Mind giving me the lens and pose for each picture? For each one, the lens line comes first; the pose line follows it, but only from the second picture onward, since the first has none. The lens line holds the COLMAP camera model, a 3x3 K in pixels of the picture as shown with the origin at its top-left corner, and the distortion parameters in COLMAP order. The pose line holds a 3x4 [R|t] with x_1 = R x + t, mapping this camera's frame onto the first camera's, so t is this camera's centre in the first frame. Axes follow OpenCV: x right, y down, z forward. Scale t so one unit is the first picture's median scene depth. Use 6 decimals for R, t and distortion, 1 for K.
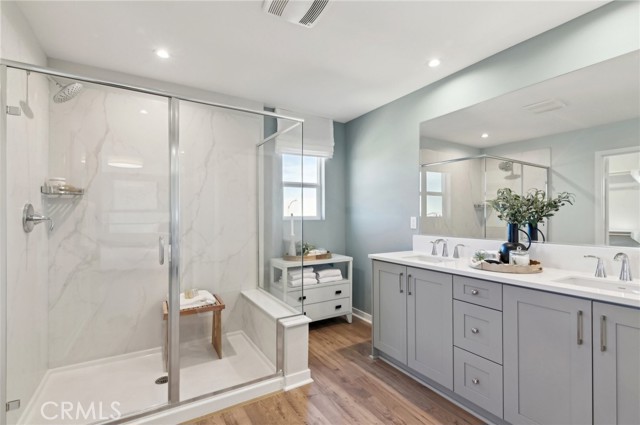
lens RADIAL K [[296.9, 0, 317.4], [0, 296.9, 214.0], [0, 0, 1]] dist [0.003639, -0.001261]
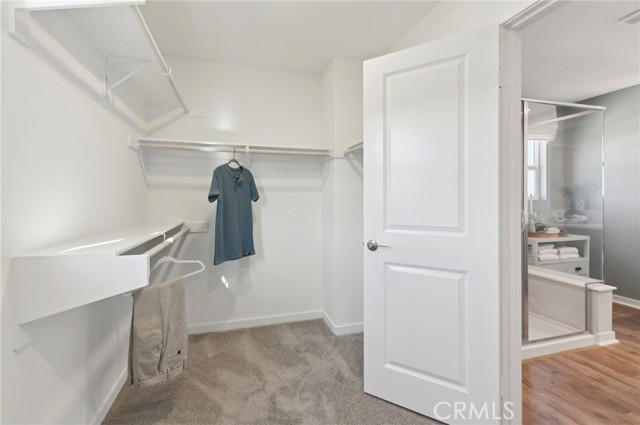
lens RADIAL K [[296.9, 0, 324.6], [0, 296.9, 200.3], [0, 0, 1]] dist [0.003639, -0.001261]
pose [[0.968383, -0.001124, -0.249466, -0.544281], [0.002011, 0.999993, 0.003303, 0.016989], [0.249460, -0.003701, 0.968378, -0.239235]]
